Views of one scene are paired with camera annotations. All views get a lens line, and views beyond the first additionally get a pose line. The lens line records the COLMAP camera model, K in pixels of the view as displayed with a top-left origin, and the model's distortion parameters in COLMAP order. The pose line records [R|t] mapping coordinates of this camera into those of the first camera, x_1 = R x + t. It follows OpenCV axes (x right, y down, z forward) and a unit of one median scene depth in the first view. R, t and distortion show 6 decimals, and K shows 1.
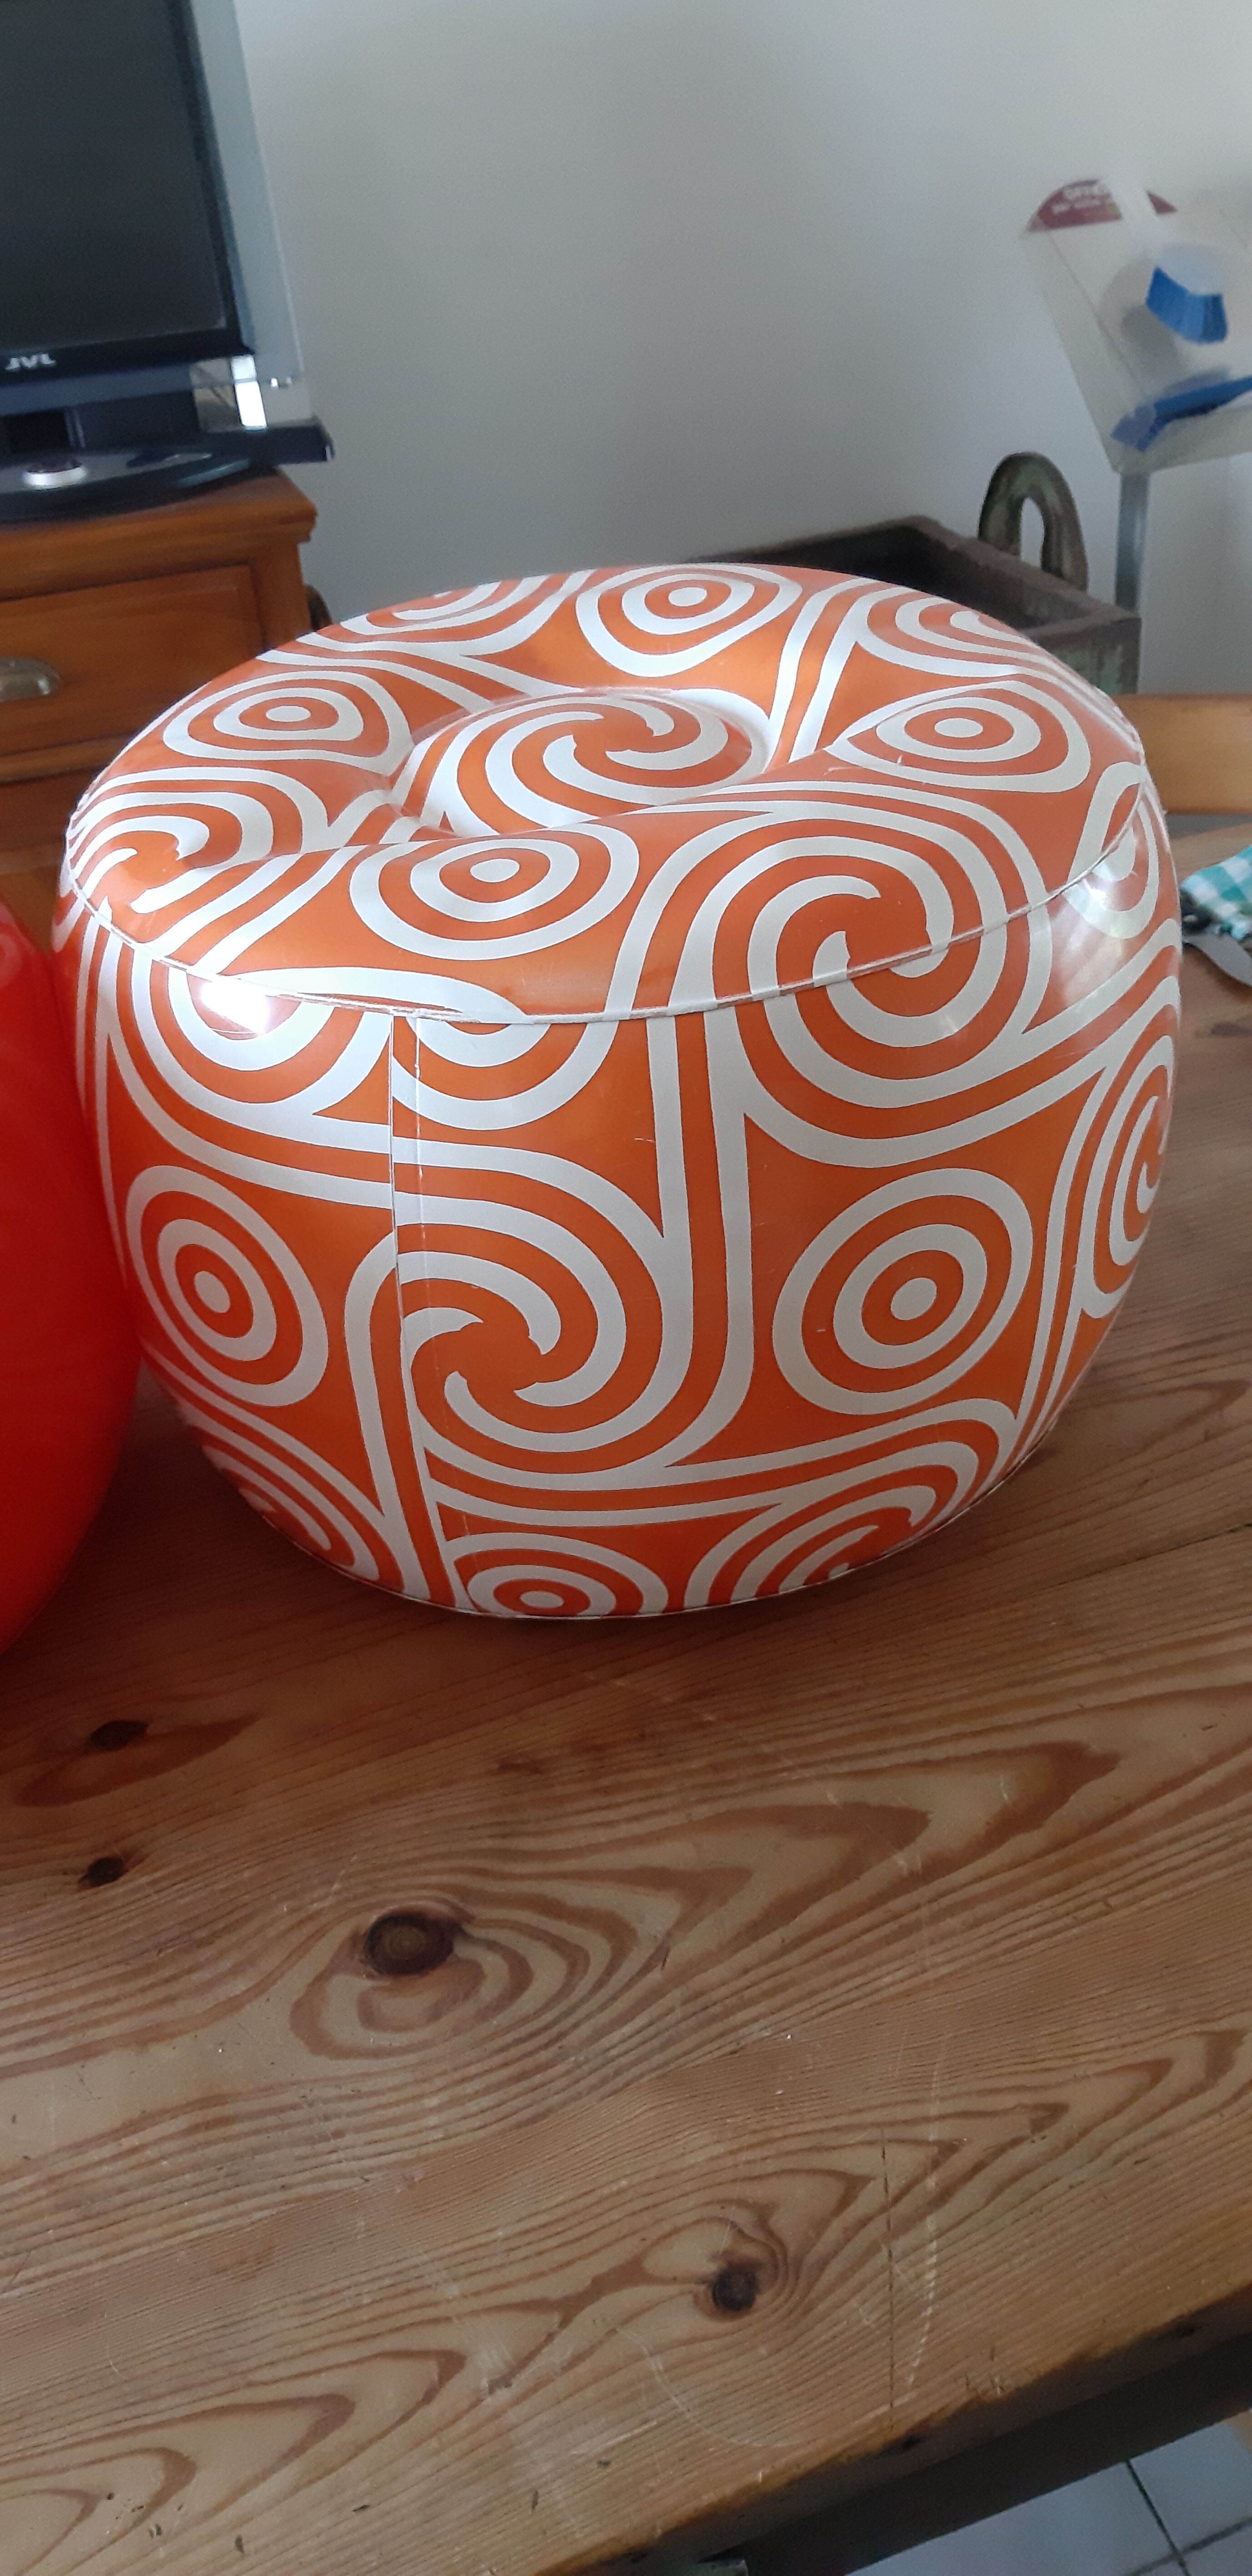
lens RADIAL K [[2040.8, 0, 659.4], [0, 2040.8, 1296.9], [0, 0, 1]] dist [0.069091, -0.137625]
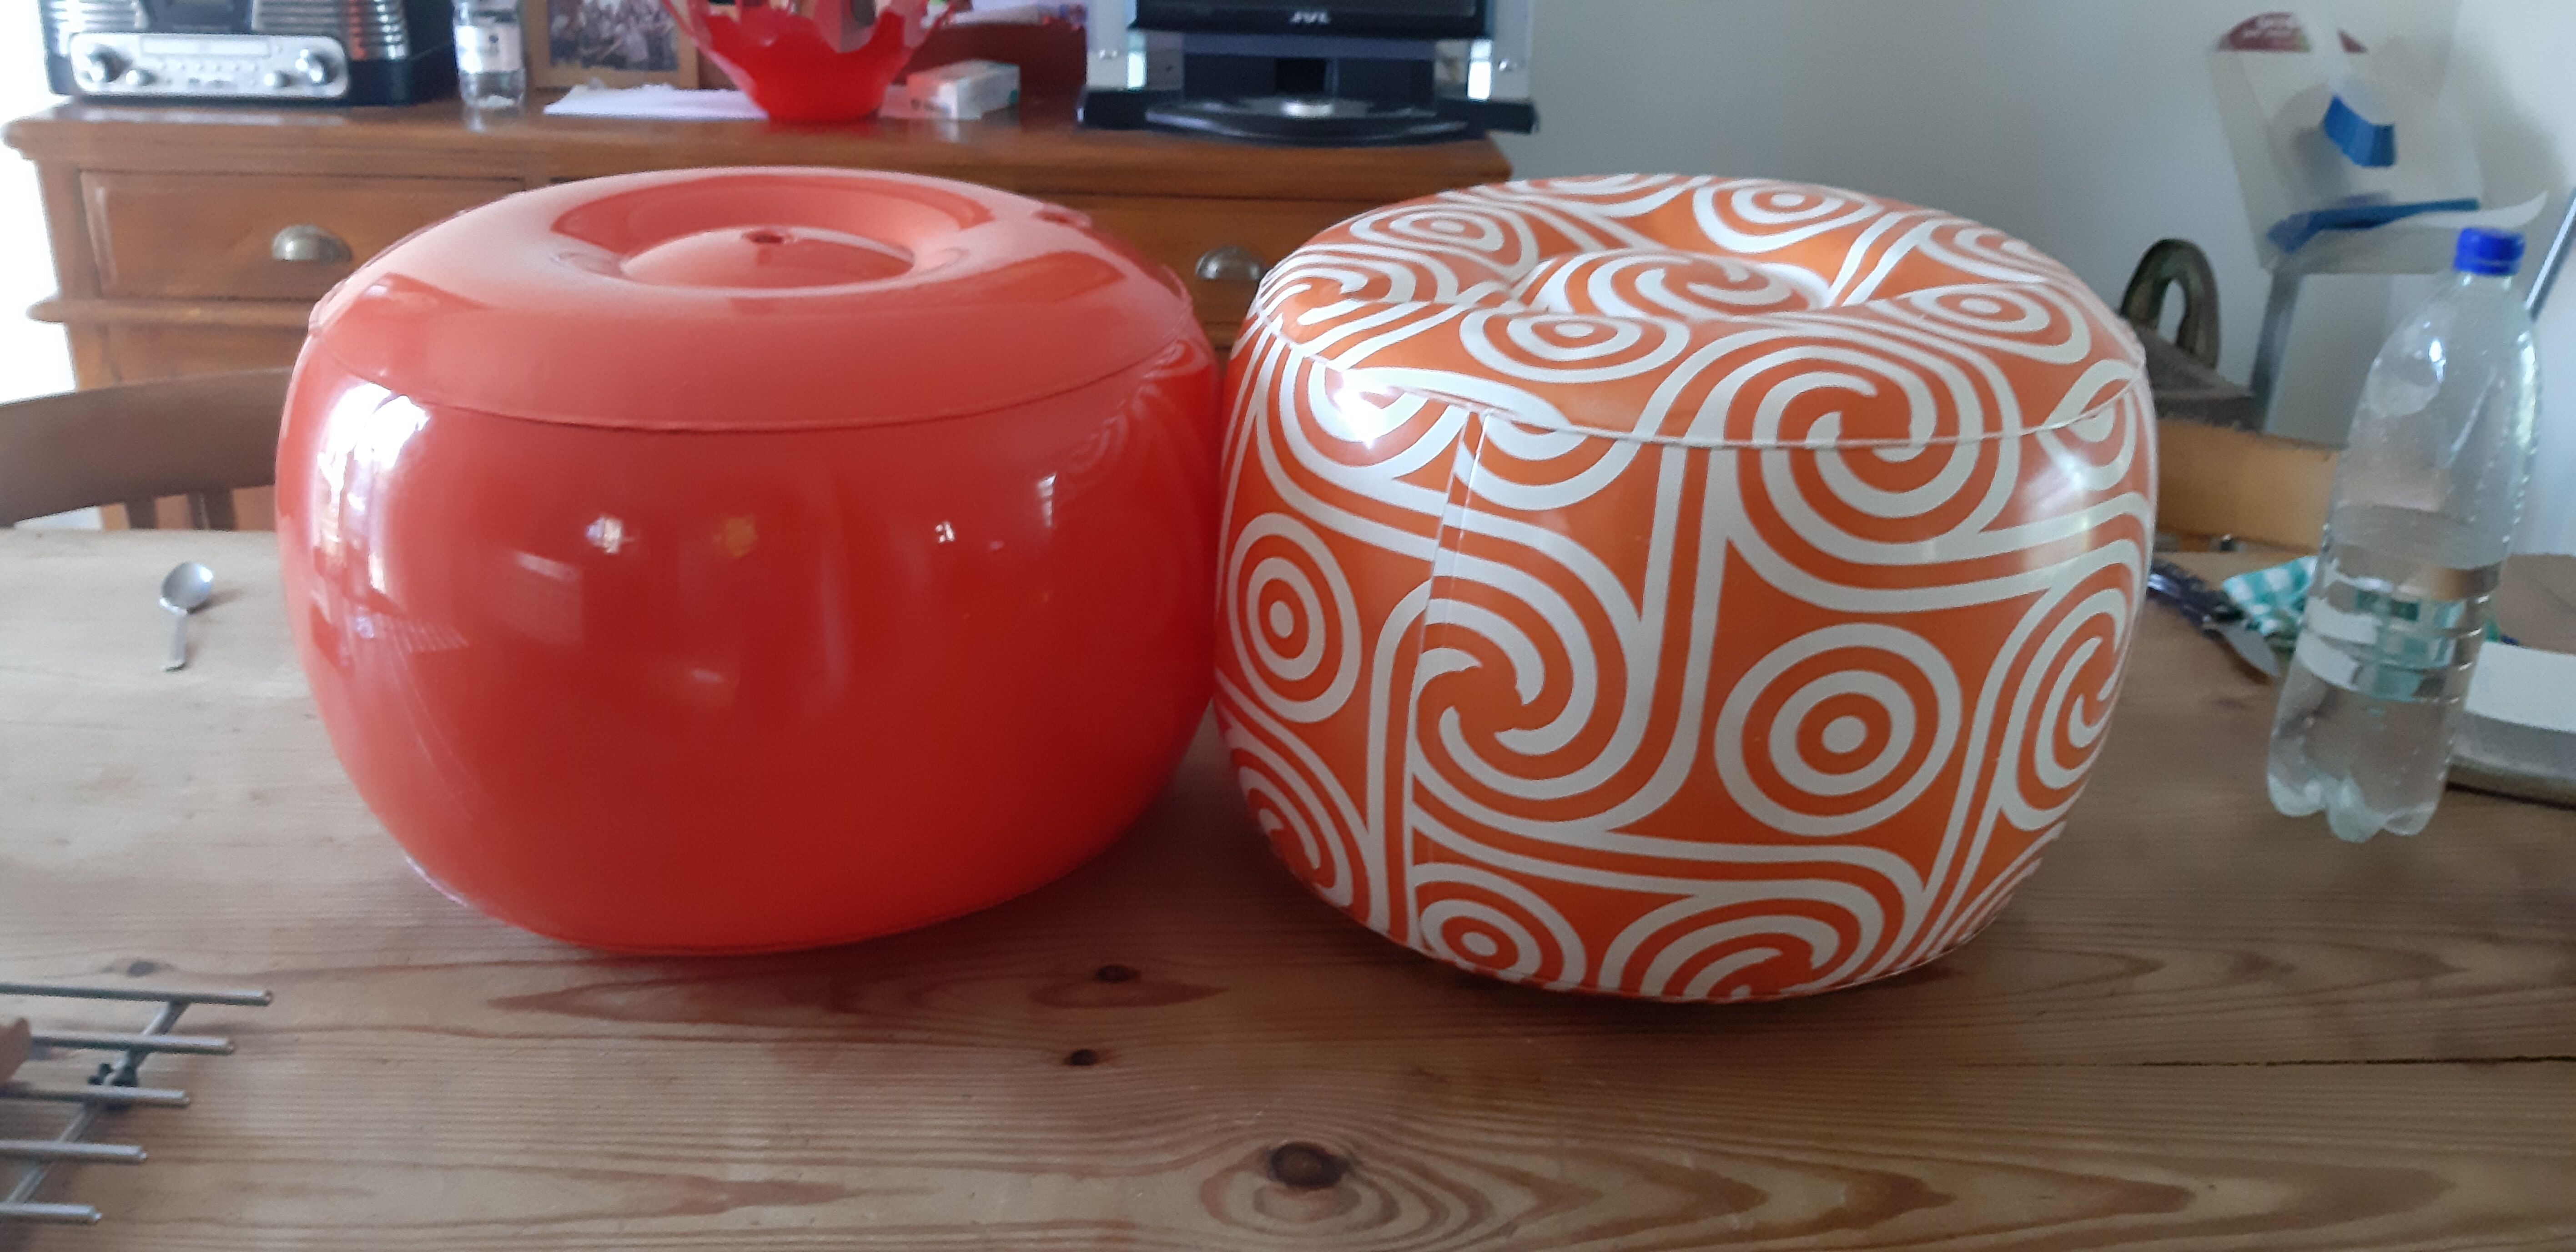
lens RADIAL K [[2039.1, 0, 1295.0], [0, 2039.1, 638.9], [0, 0, 1]] dist [0.063820, -0.130613]
pose [[0.952452, 0.206418, -0.224112, 0.074025], [-0.244085, 0.957167, -0.155735, 0.203025], [0.182366, 0.203033, 0.962040, -0.203577]]
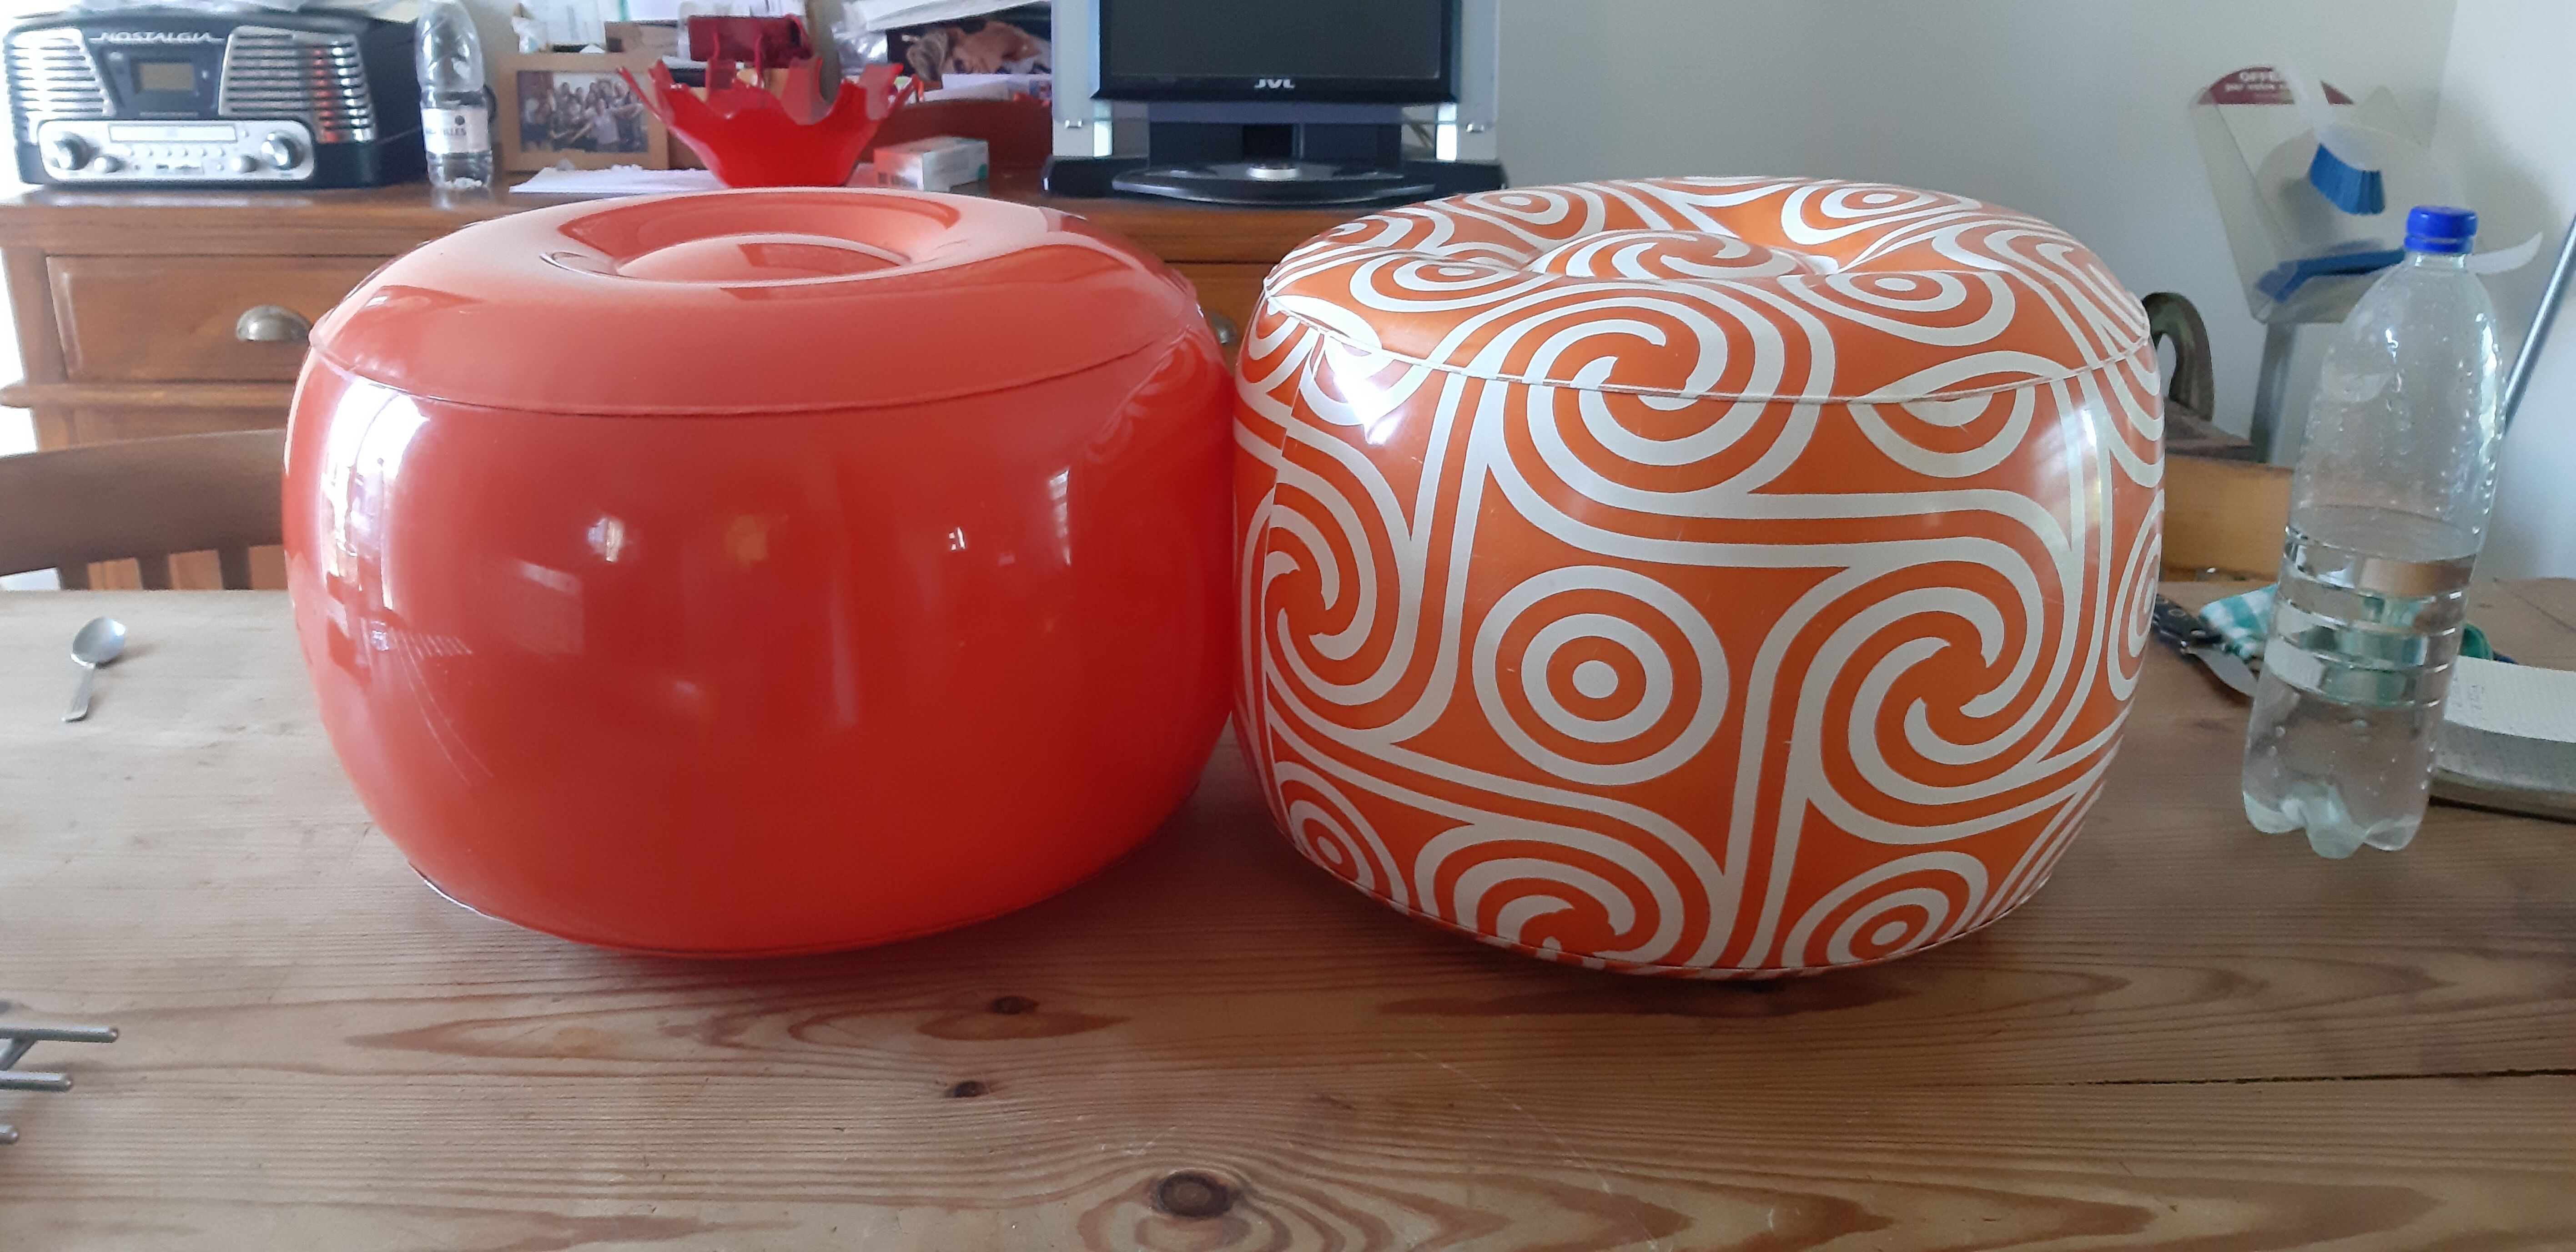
lens RADIAL K [[2041.7, 0, 1288.0], [0, 2041.7, 626.0], [0, 0, 1]] dist [0.065860, -0.132281]
pose [[0.951193, 0.175832, -0.253604, 0.150768], [-0.231675, 0.949758, -0.210445, 0.237703], [0.203860, 0.258927, 0.944139, -0.118906]]
